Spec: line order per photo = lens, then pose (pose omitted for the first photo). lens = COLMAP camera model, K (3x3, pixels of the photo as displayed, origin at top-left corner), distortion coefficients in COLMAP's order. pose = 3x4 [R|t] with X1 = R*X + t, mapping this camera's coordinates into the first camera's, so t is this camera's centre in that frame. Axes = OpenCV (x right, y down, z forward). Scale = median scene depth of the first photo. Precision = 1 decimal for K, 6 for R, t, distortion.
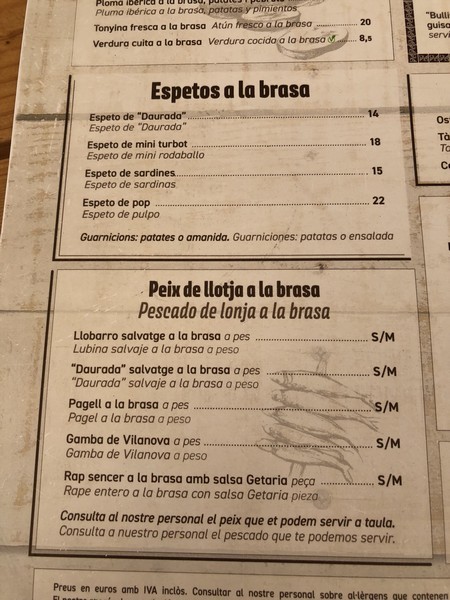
lens RADIAL K [[499.2, 0, 225.8], [0, 499.2, 298.8], [0, 0, 1]] dist [0.024622, -0.029333]
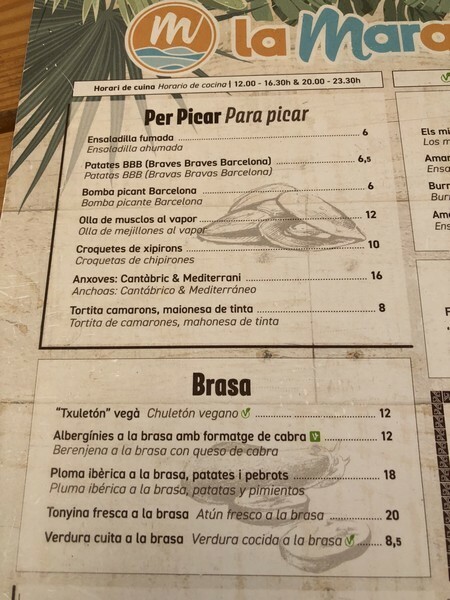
lens RADIAL K [[499.2, 0, 221.1], [0, 499.2, 304.6], [0, 0, 1]] dist [0.024622, -0.029333]
pose [[0.999986, -0.002122, 0.004822, 0.007829], [0.002313, 0.999193, -0.040089, -0.859602], [-0.004733, 0.040100, 0.999184, 0.207458]]
